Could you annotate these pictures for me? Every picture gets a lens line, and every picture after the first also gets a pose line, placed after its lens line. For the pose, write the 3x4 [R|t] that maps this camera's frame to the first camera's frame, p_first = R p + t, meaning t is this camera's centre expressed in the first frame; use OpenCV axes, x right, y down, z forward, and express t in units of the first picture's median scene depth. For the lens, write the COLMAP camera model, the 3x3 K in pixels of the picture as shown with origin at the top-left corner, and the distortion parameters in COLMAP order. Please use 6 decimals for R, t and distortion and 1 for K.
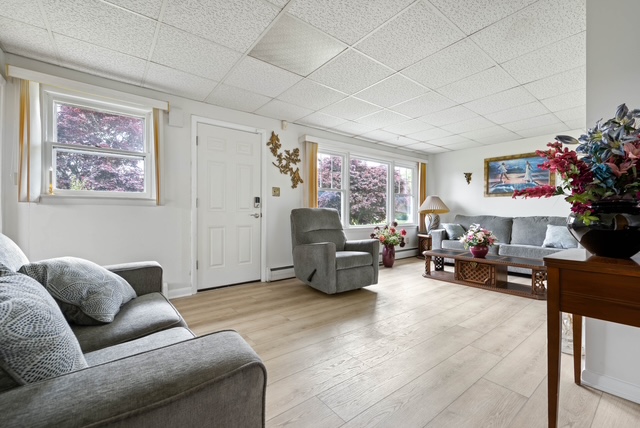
lens RADIAL K [[241.8, 0, 320.0], [0, 241.8, 214.0], [0, 0, 1]] dist [0.001824, 0.000096]
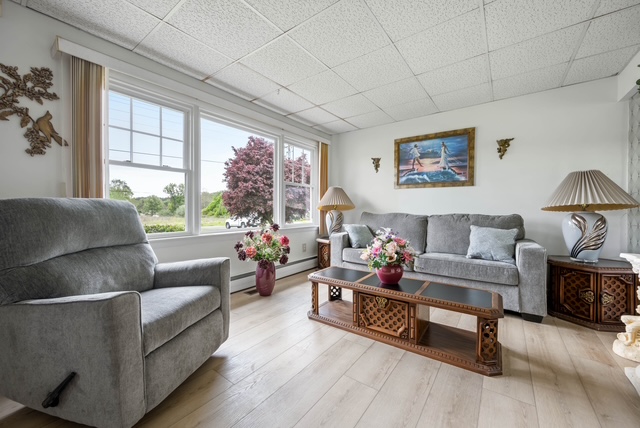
lens RADIAL K [[250.7, 0, 320.0], [0, 250.7, 214.0], [0, 0, 1]] dist [-0.001470, -0.000107]
pose [[0.949910, -0.006542, 0.312456, 0.225858], [0.002882, 0.999922, 0.012174, -0.000640], [-0.312511, -0.010664, 0.949854, 0.349892]]
